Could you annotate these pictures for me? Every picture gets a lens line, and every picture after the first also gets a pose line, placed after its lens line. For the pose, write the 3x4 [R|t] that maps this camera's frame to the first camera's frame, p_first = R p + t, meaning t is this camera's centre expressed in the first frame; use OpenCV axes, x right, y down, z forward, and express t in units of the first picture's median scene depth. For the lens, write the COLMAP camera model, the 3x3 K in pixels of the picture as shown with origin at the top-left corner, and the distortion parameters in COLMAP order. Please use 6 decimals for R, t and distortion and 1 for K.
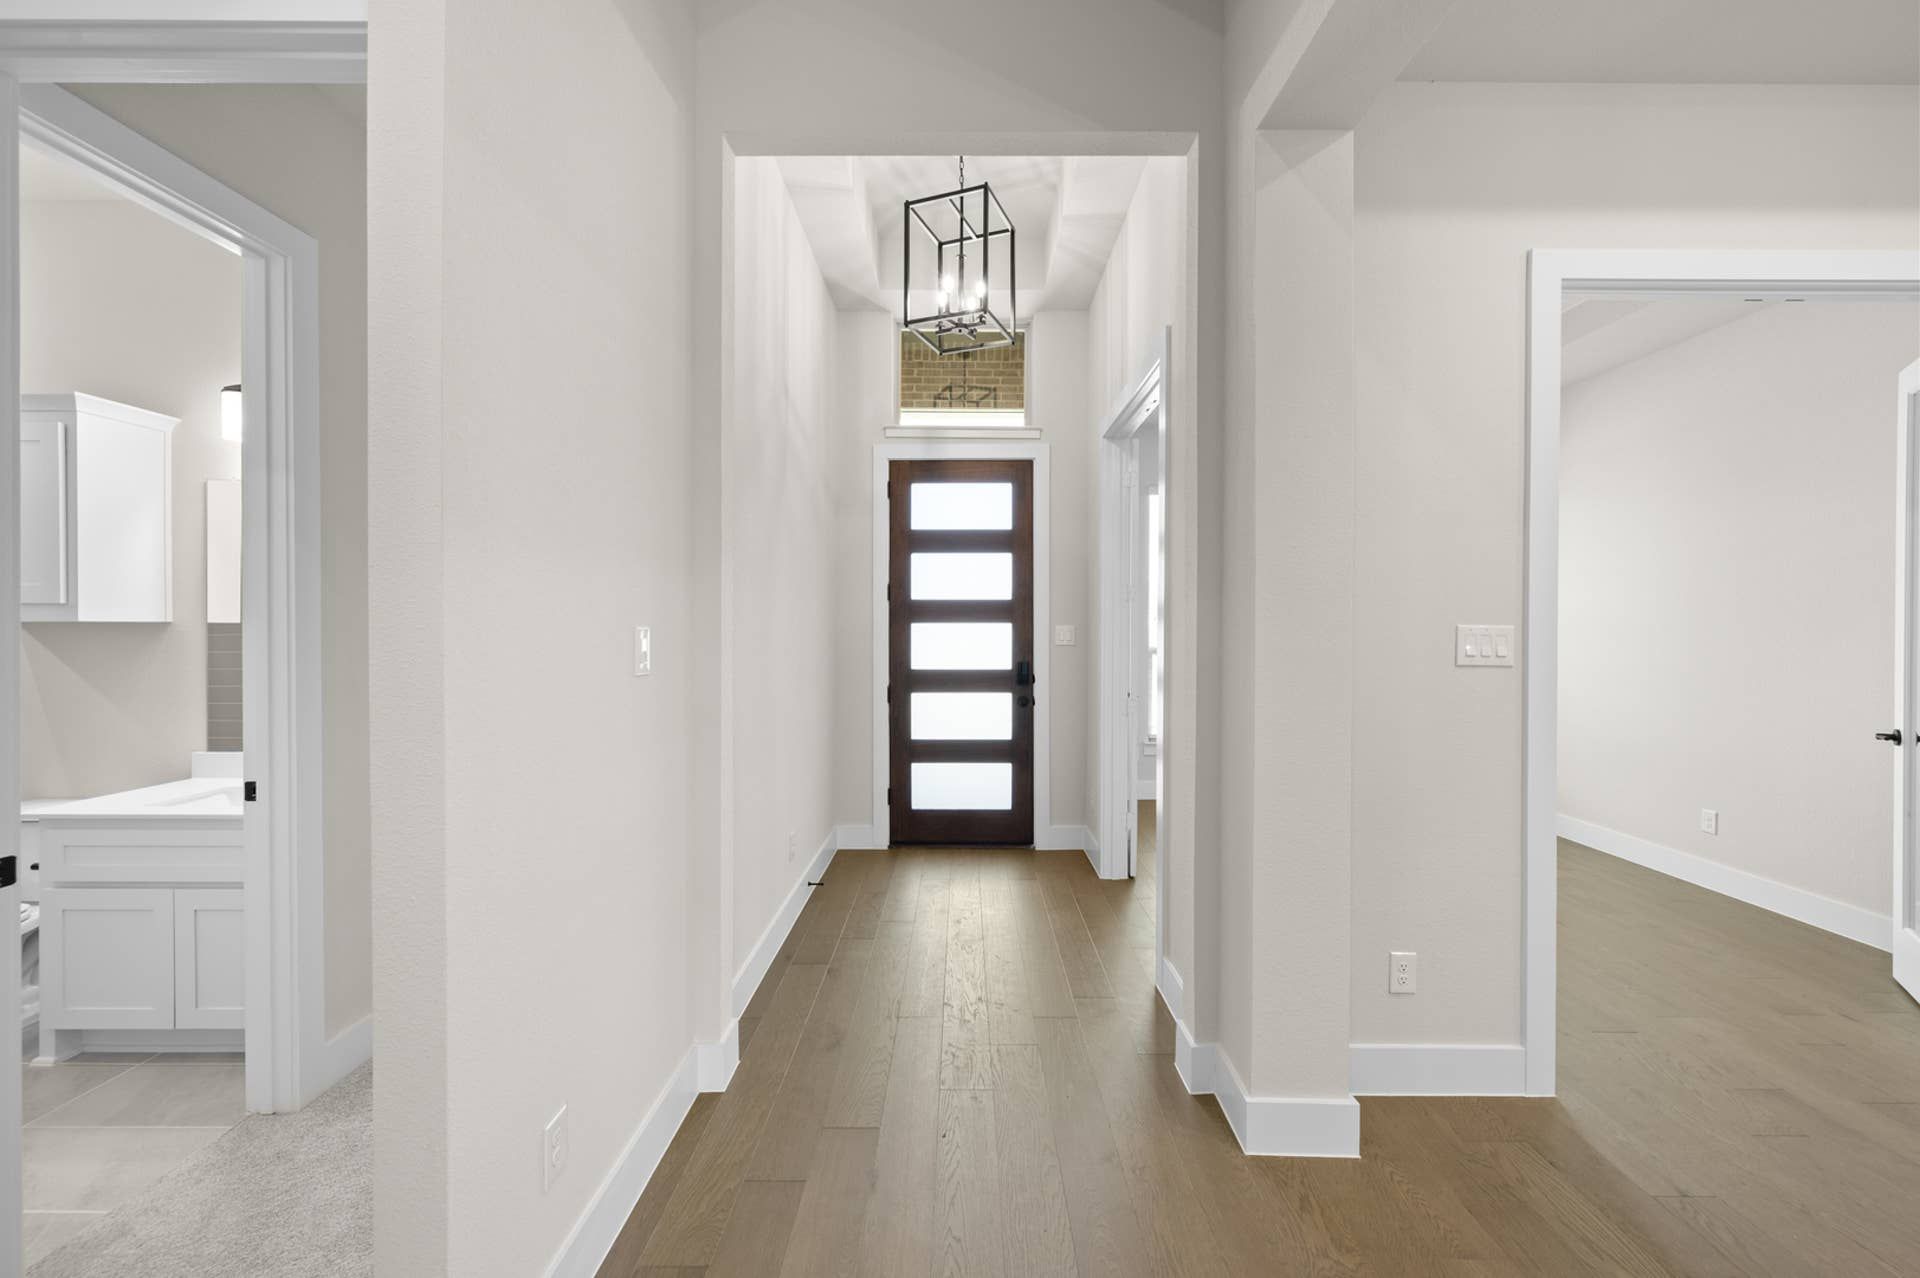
lens RADIAL K [[760.3, 0, 957.0], [0, 760.3, 635.4], [0, 0, 1]] dist [0.013342, -0.000255]
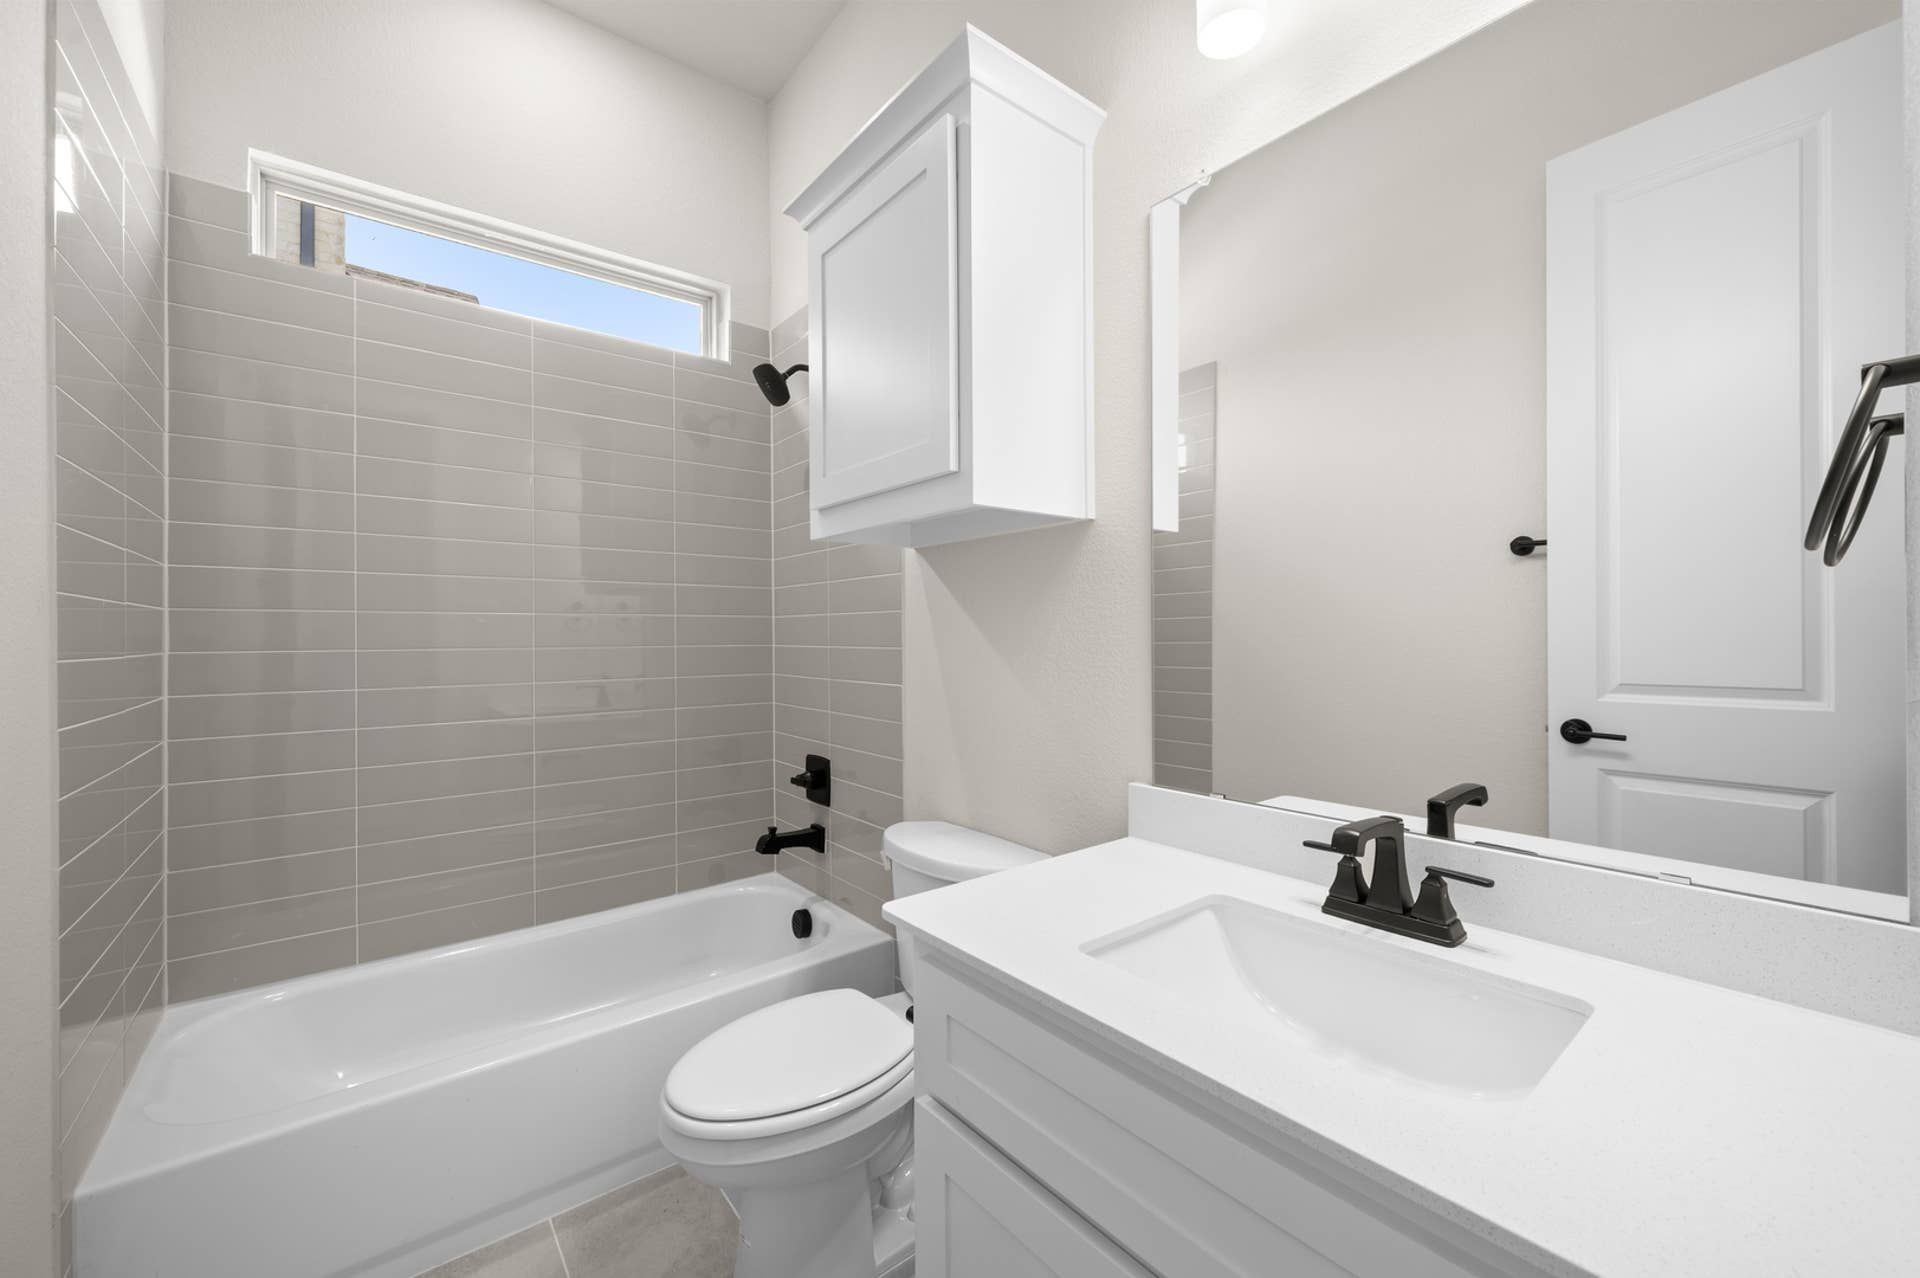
lens RADIAL K [[760.3, 0, 955.6], [0, 760.3, 635.2], [0, 0, 1]] dist [0.013342, -0.000255]
pose [[0.622705, -0.014964, -0.782314, -0.695758], [0.004563, 0.999870, -0.015493, 0.065661], [0.782444, 0.006078, 0.622692, 0.626646]]
